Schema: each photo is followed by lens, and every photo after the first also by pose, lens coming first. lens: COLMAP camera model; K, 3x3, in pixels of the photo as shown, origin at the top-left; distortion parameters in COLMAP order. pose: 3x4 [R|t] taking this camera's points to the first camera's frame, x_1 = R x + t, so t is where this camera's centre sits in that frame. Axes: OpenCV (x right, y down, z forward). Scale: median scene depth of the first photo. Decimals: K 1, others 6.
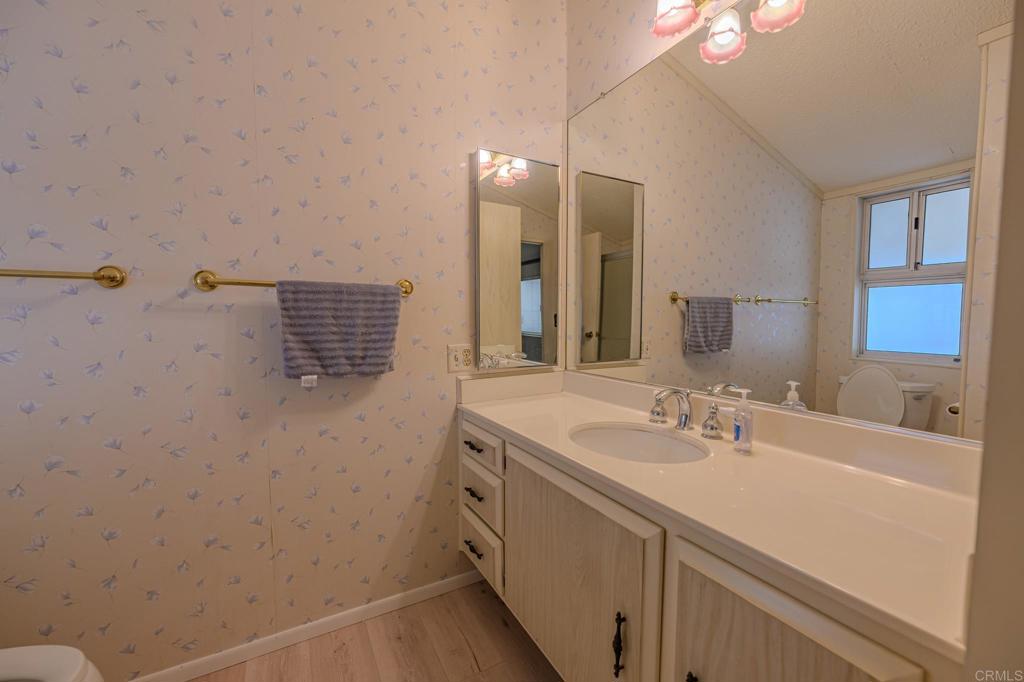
lens RADIAL K [[409.2, 0, 511.3], [0, 409.2, 341.9], [0, 0, 1]] dist [-0.002106, 0.001554]
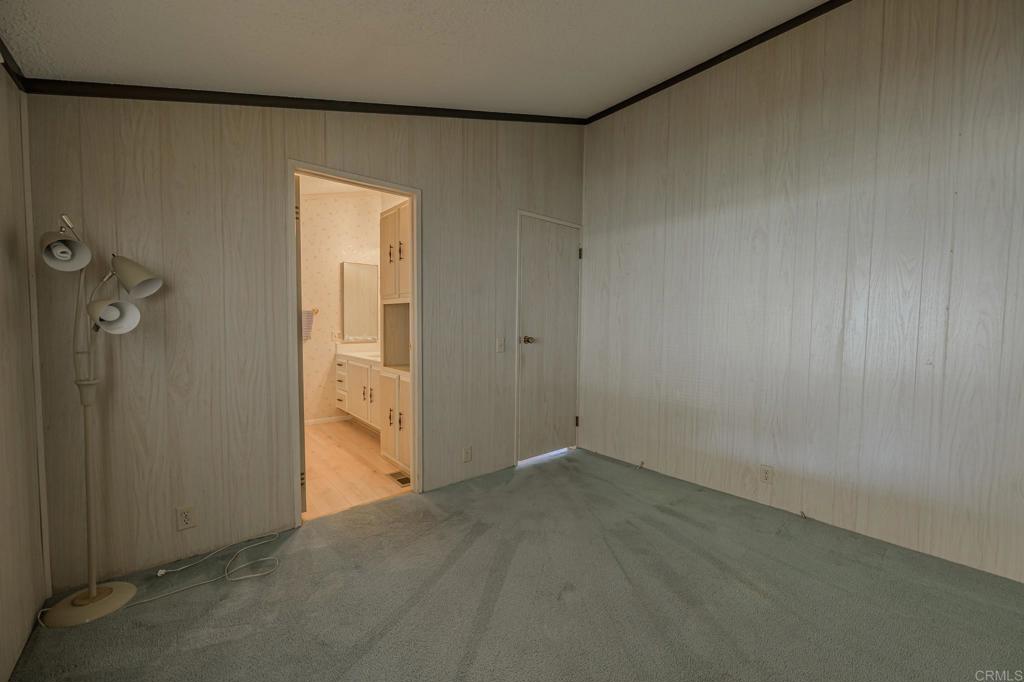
lens RADIAL K [[409.2, 0, 513.2], [0, 409.2, 342.8], [0, 0, 1]] dist [-0.002106, 0.001554]
pose [[0.980661, 0.003074, 0.195692, 0.516996], [-0.002726, 0.999994, -0.002045, 0.088946], [-0.195697, 0.001472, 0.980663, -1.994950]]
